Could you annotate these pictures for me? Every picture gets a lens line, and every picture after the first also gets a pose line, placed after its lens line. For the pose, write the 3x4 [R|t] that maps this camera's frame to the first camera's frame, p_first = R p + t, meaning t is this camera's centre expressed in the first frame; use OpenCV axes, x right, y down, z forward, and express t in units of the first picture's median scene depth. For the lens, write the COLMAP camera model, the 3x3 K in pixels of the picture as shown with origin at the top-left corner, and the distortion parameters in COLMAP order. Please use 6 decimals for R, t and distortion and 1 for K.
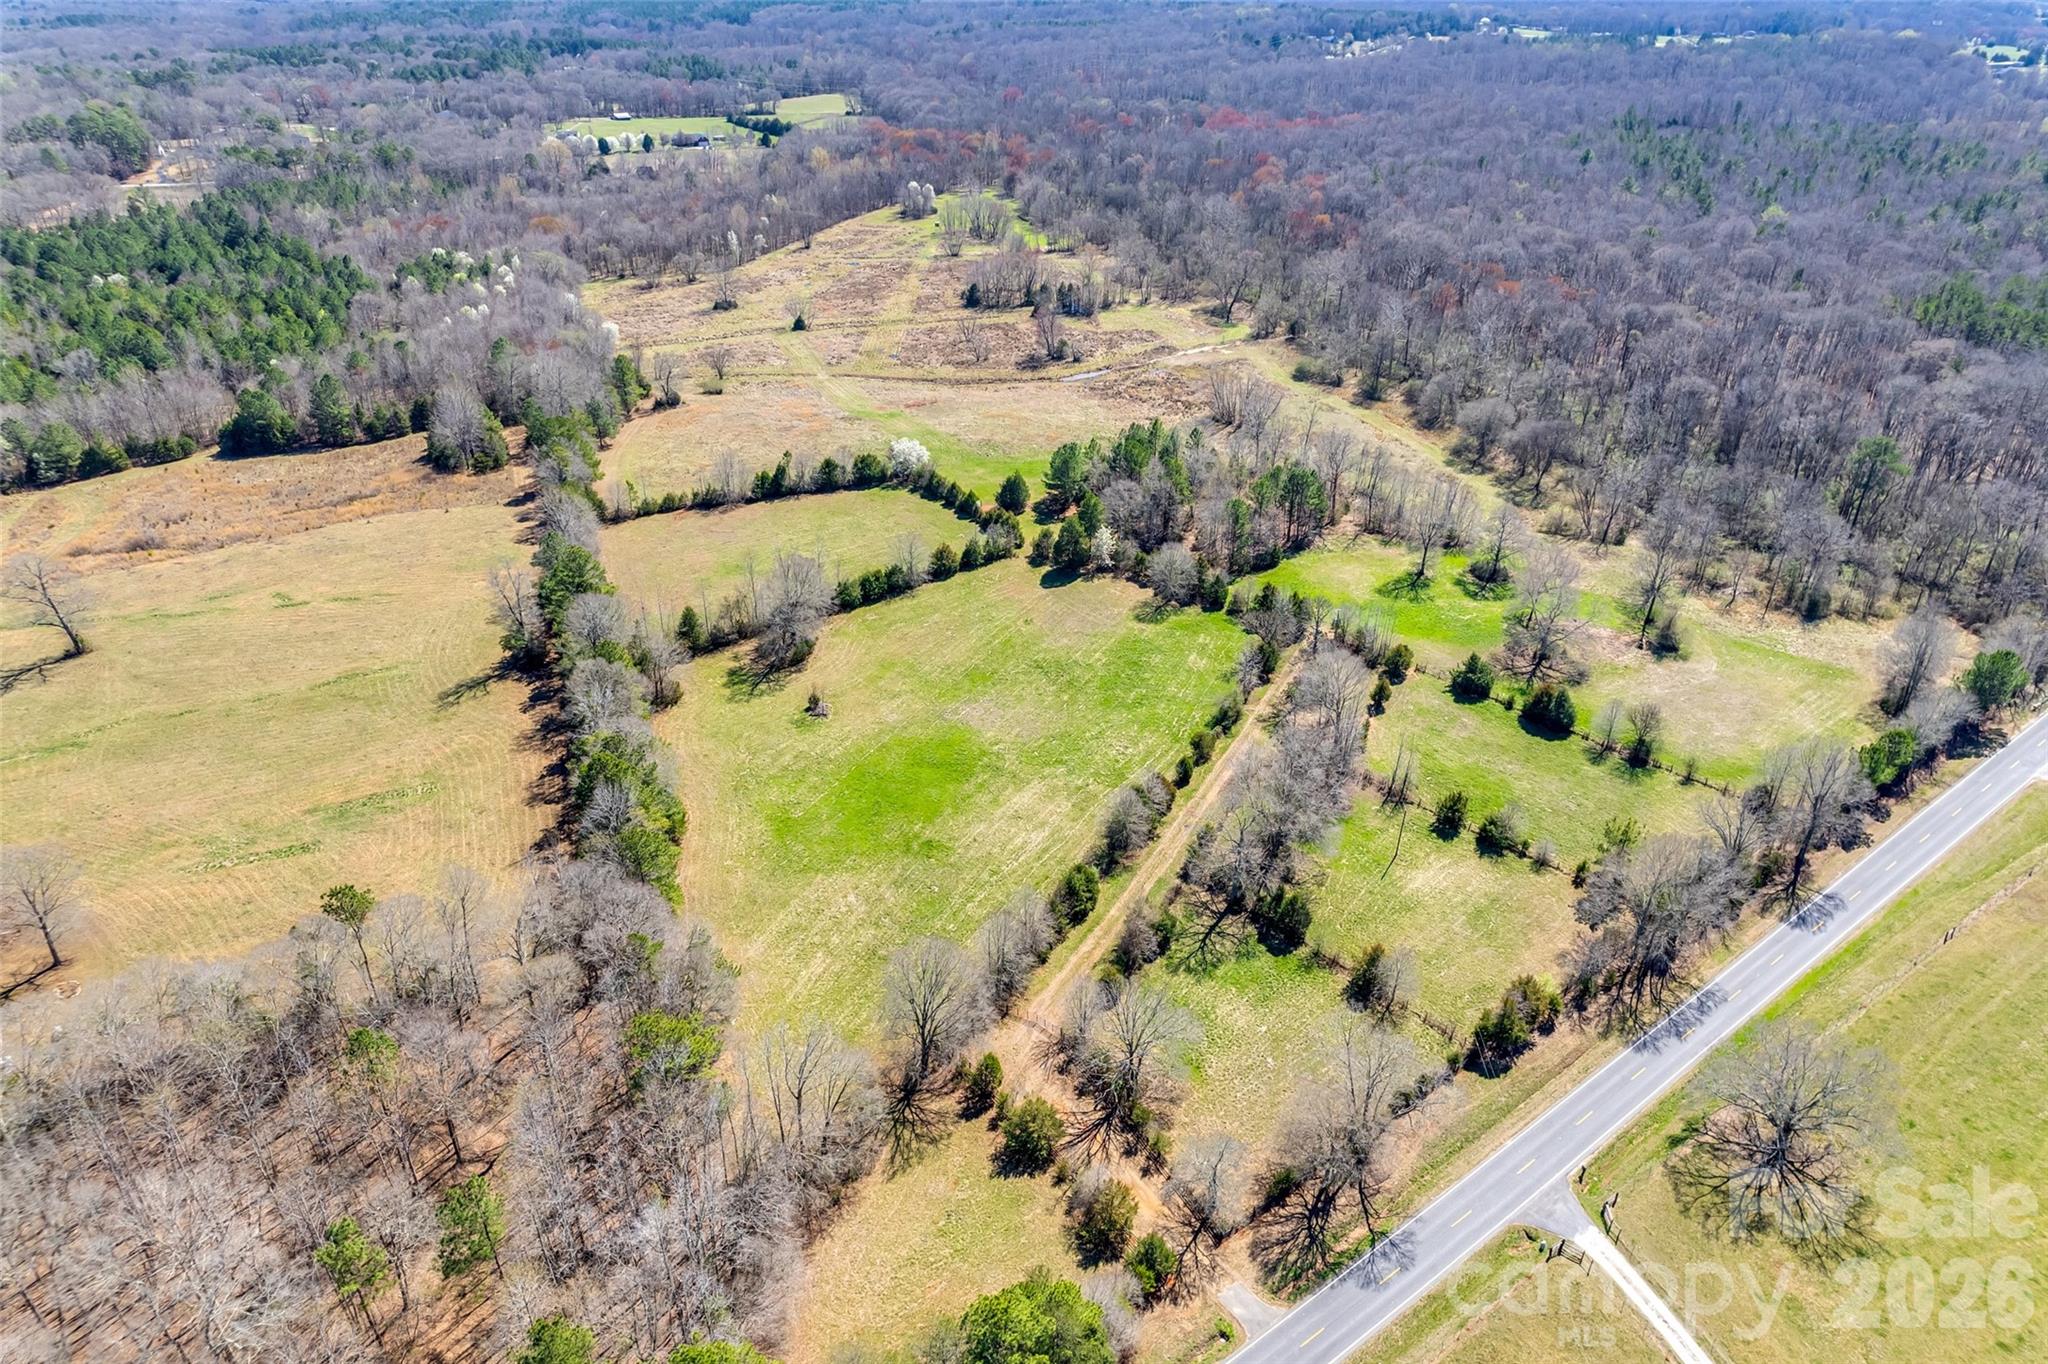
lens RADIAL K [[1363.6, 0, 1033.2], [0, 1363.6, 689.0], [0, 0, 1]] dist [-0.073461, 0.072322]
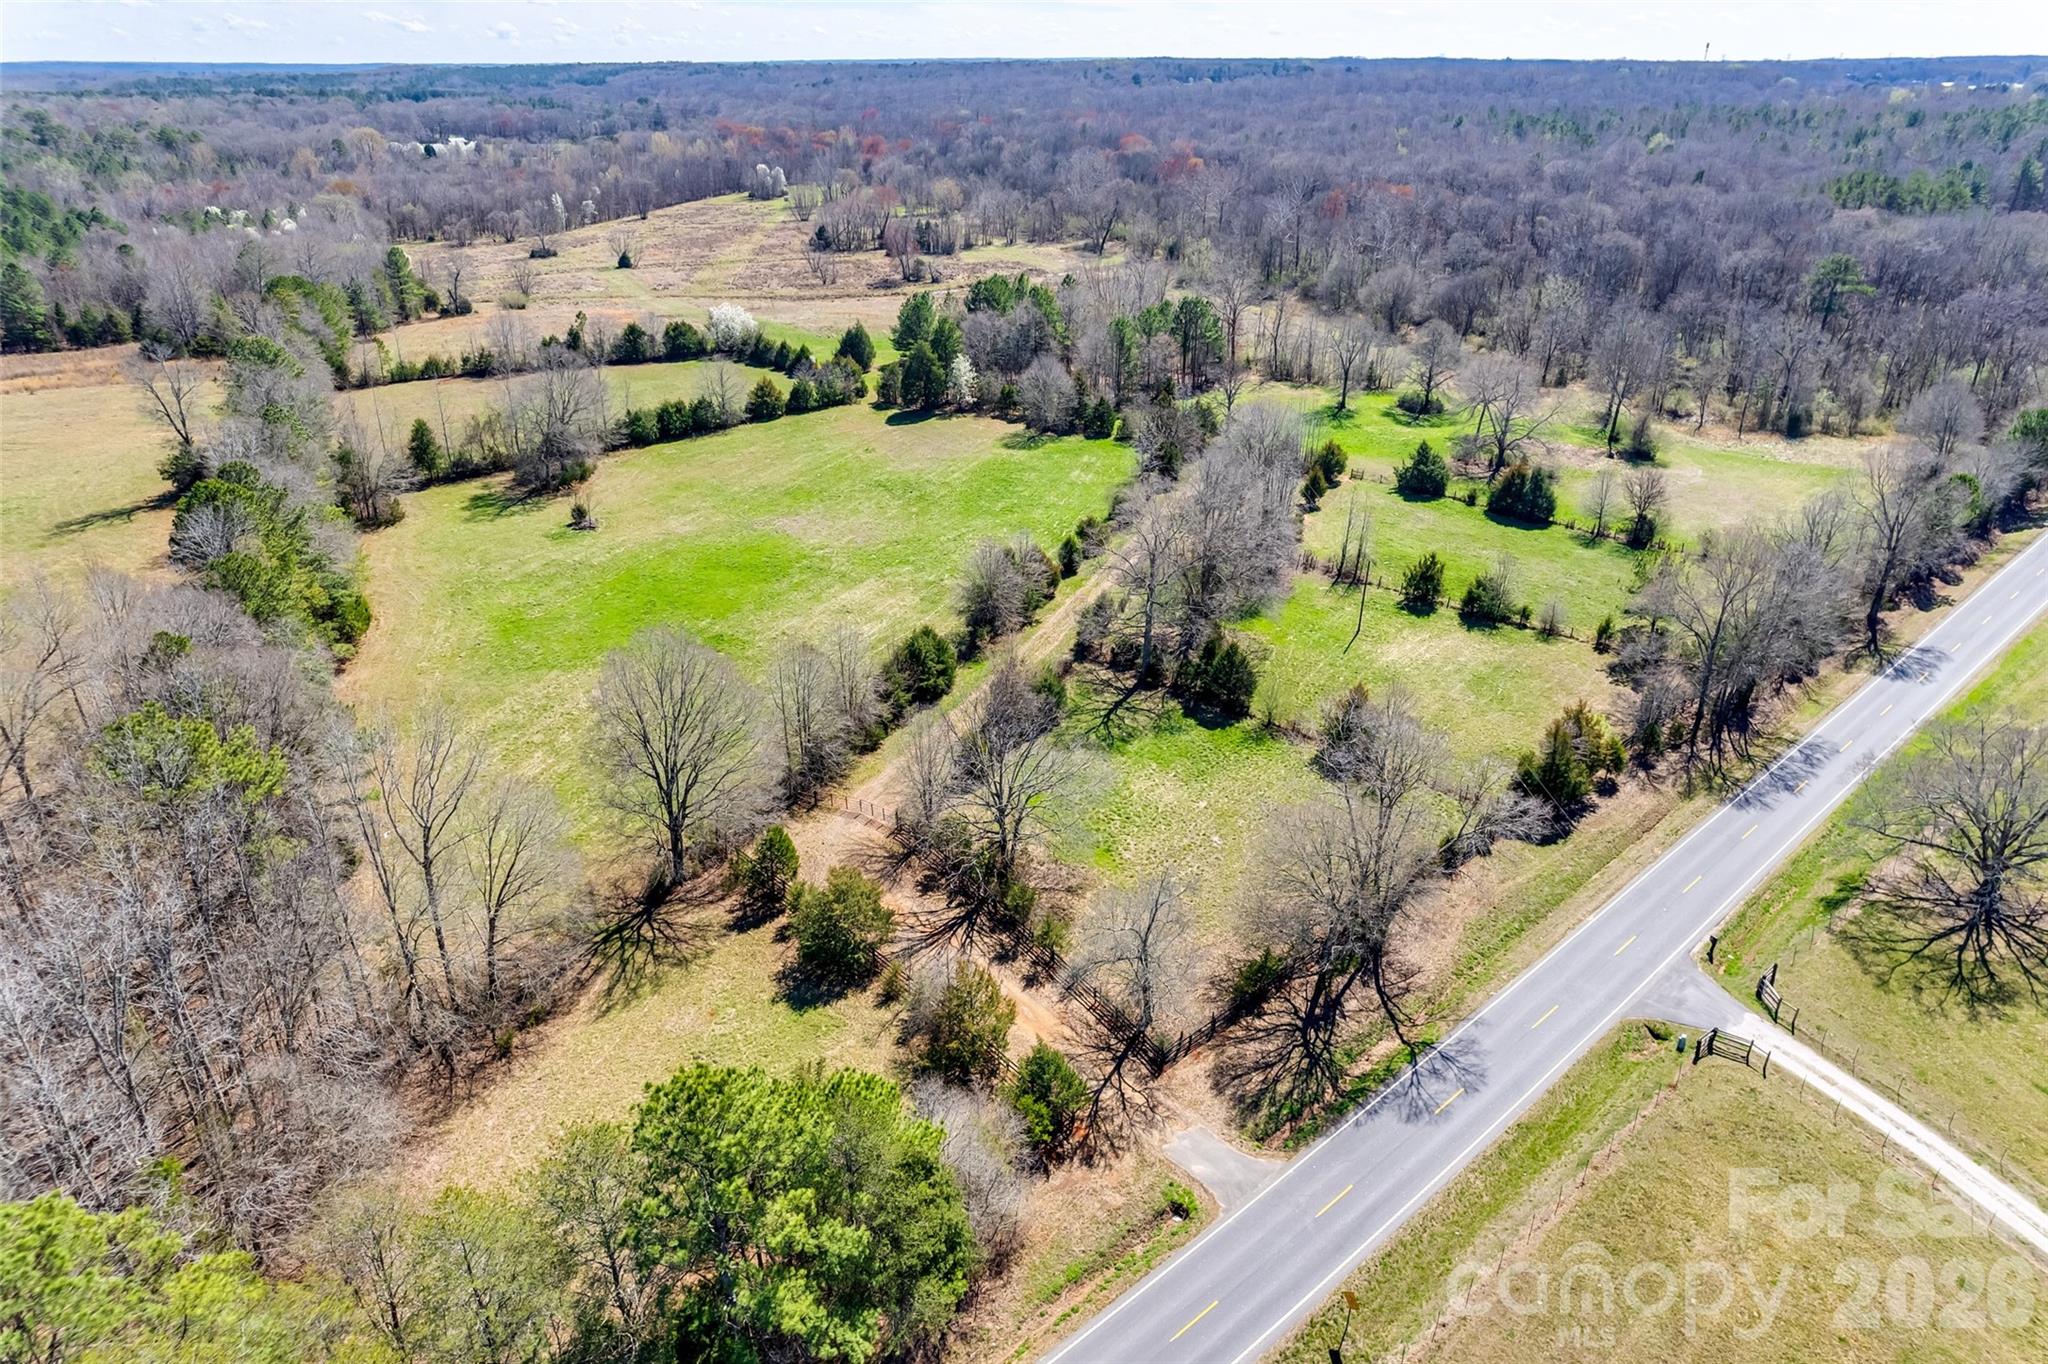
lens RADIAL K [[1363.6, 0, 1043.4], [0, 1363.6, 676.5], [0, 0, 1]] dist [-0.073461, 0.072322]
pose [[0.995208, -0.040116, 0.089168, 0.020684], [0.046607, 0.996320, -0.071939, 0.138177], [-0.085954, 0.075750, 0.993415, 0.200045]]
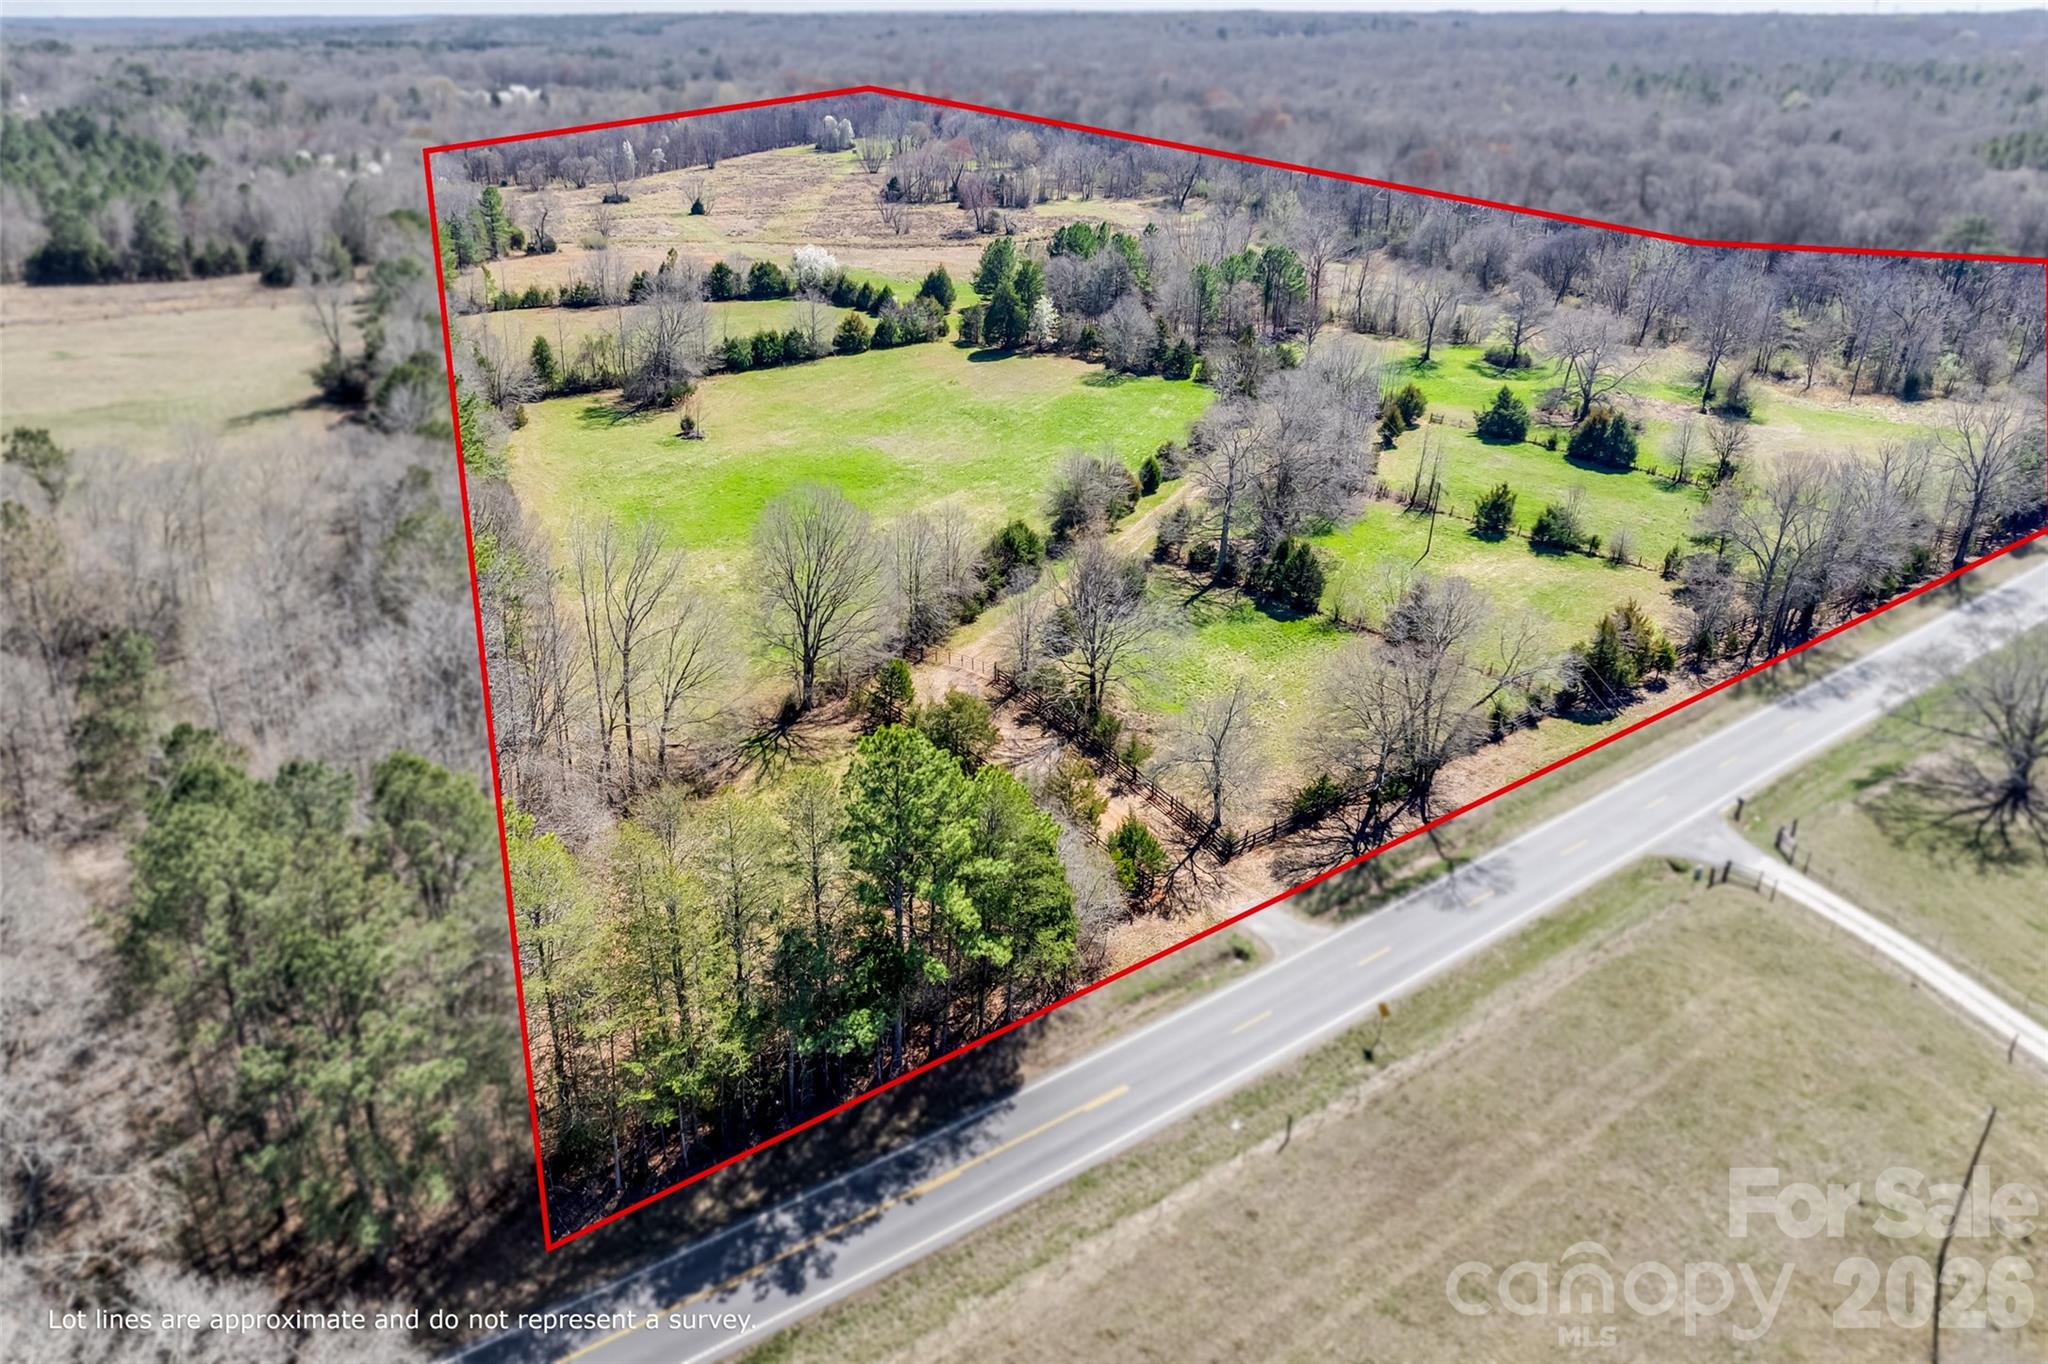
lens RADIAL K [[1497.4, 0, 928.9], [0, 1497.4, 608.3], [0, 0, 1]] dist [-0.072769, 0.071437]
pose [[0.999789, 0.008378, -0.018771, -0.000166], [-0.010580, 0.992662, -0.120456, 0.186142], [0.017624, 0.120629, 0.992541, 0.113536]]
